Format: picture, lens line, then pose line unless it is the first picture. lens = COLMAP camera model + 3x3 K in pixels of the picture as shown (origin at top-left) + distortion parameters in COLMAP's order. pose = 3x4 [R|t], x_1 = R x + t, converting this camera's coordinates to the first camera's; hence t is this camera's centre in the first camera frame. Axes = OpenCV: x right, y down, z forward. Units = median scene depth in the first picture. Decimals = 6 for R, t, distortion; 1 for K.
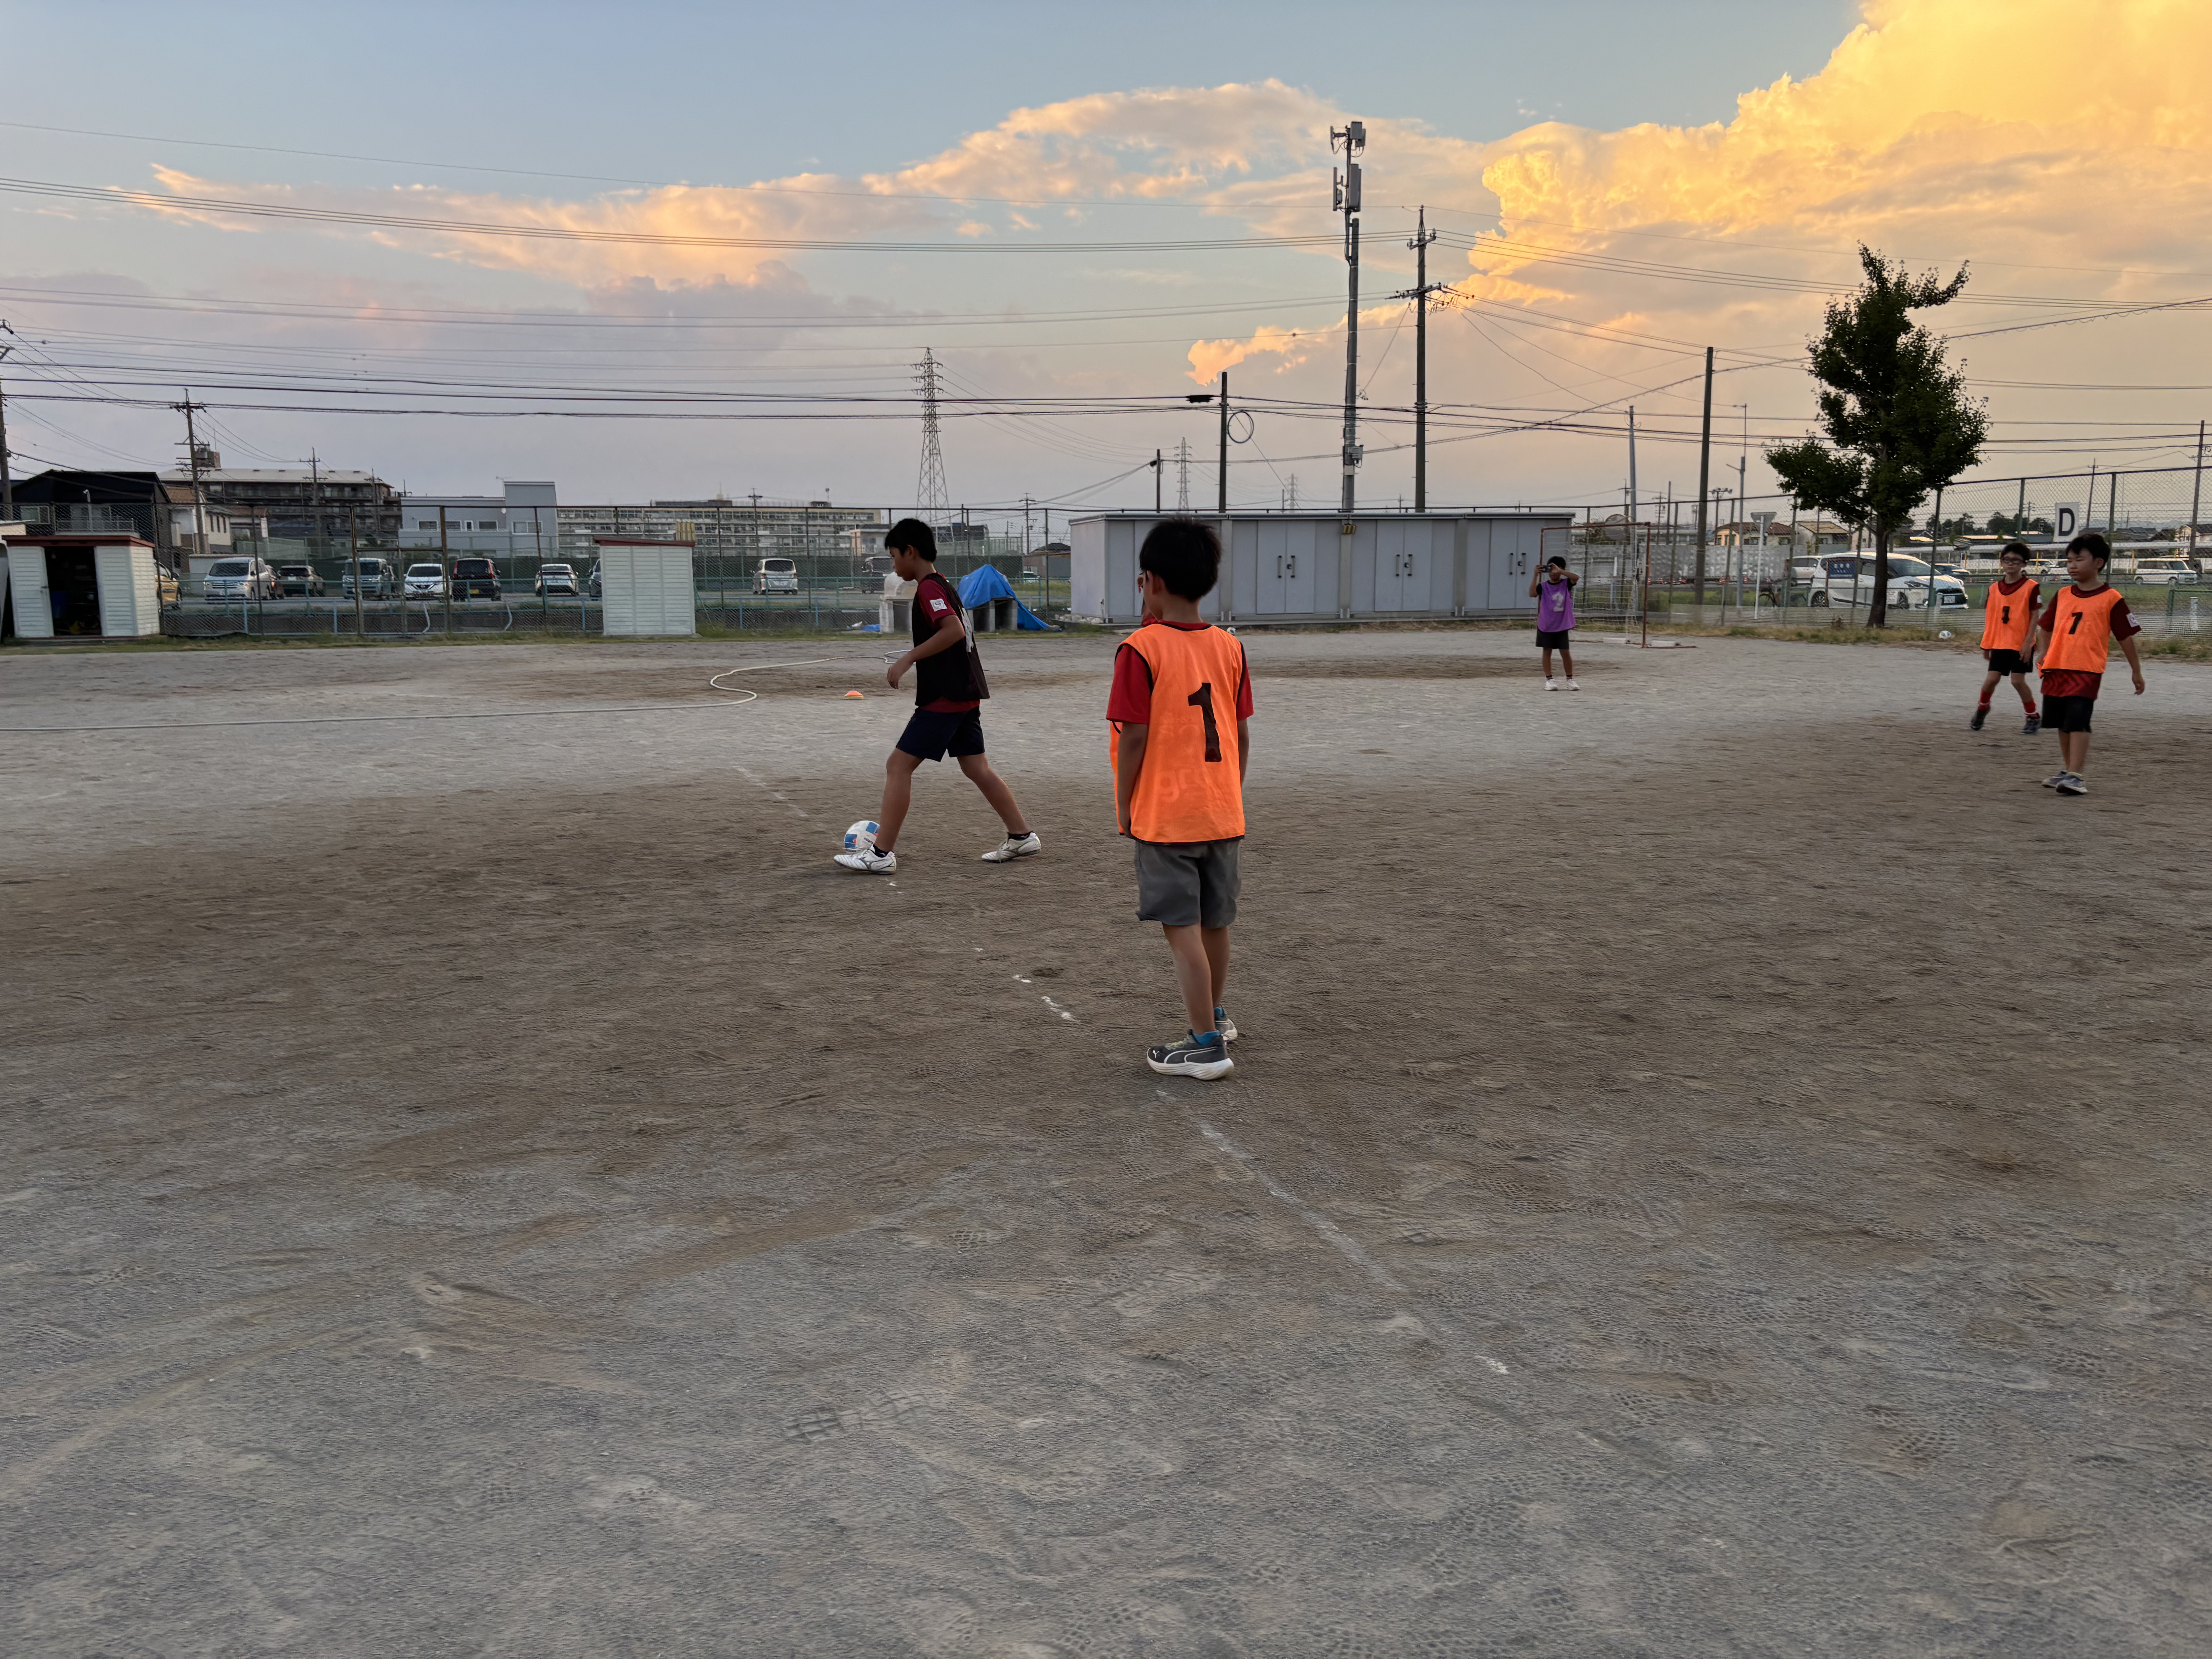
lens RADIAL K [[1729.8, 0, 1106.0], [0, 1729.8, 829.5], [0, 0, 1]] dist [0.016984, 0.003740]
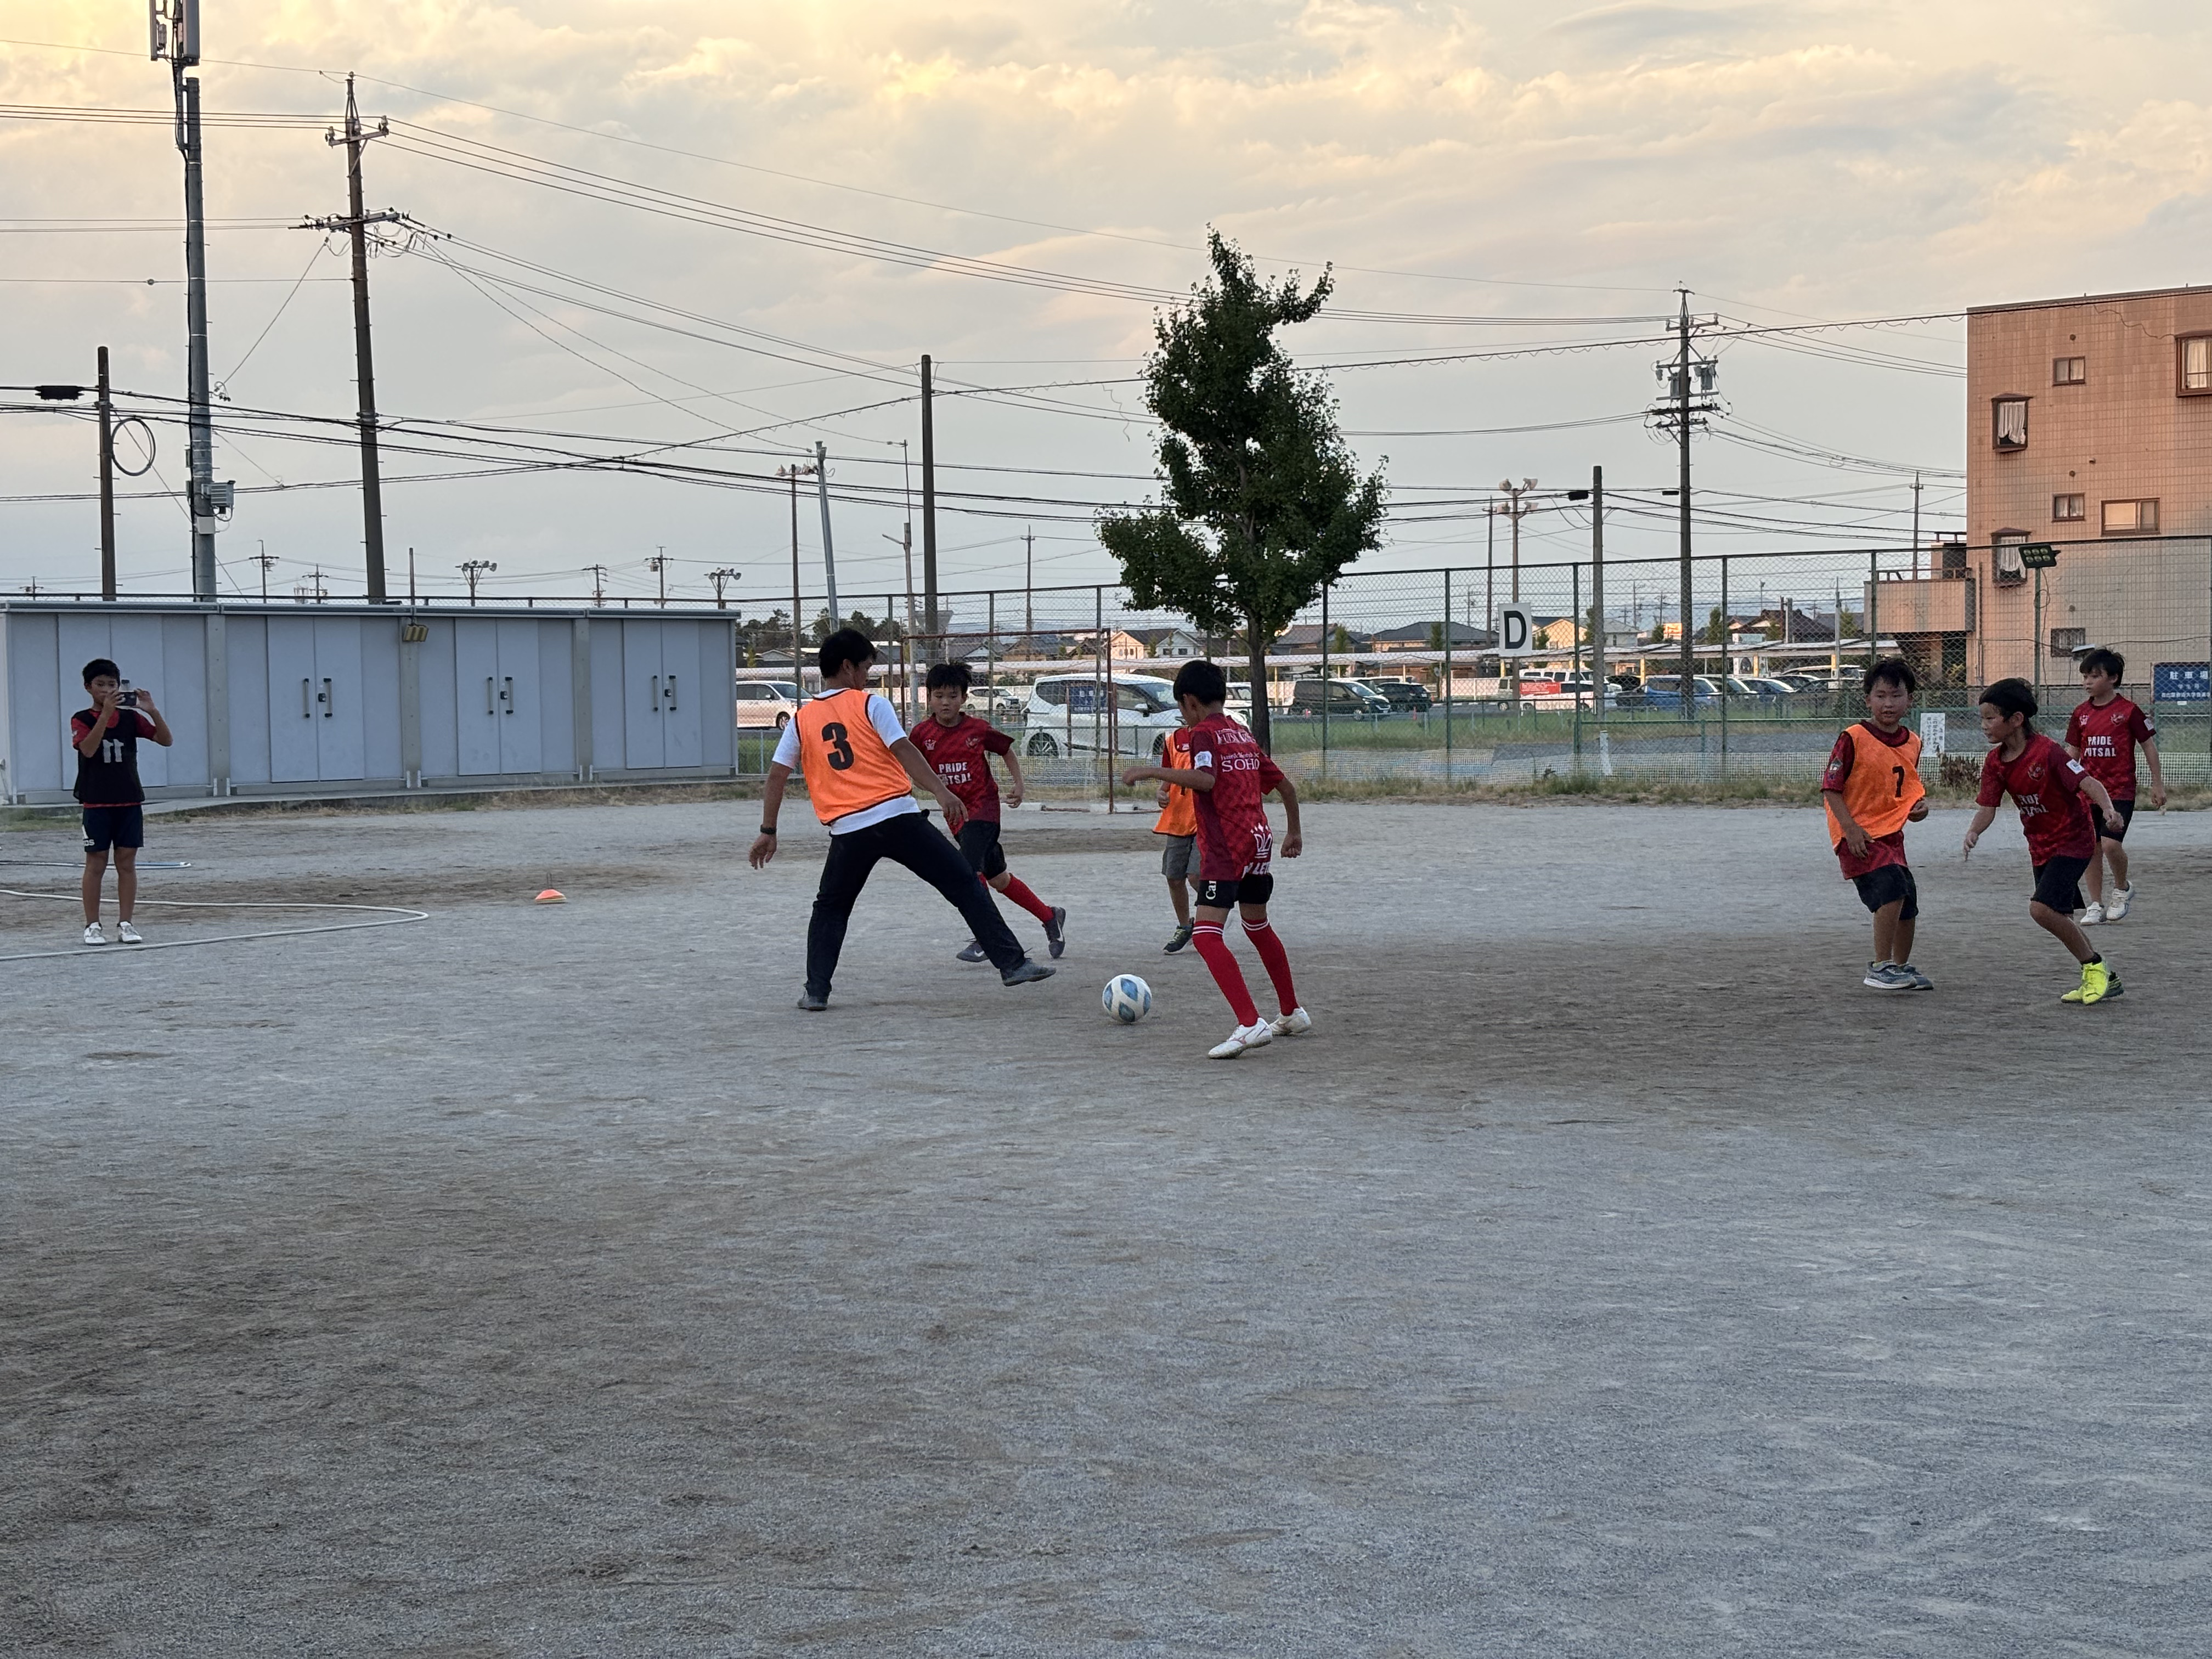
lens RADIAL K [[3388.6, 0, 1099.8], [0, 3388.6, 838.0], [0, 0, 1]] dist [0.281116, -1.046347]
pose [[0.844331, -0.028193, 0.535080, -0.298750], [0.087716, 0.992416, -0.086121, 0.012966], [-0.528594, 0.119650, 0.840400, -0.073512]]
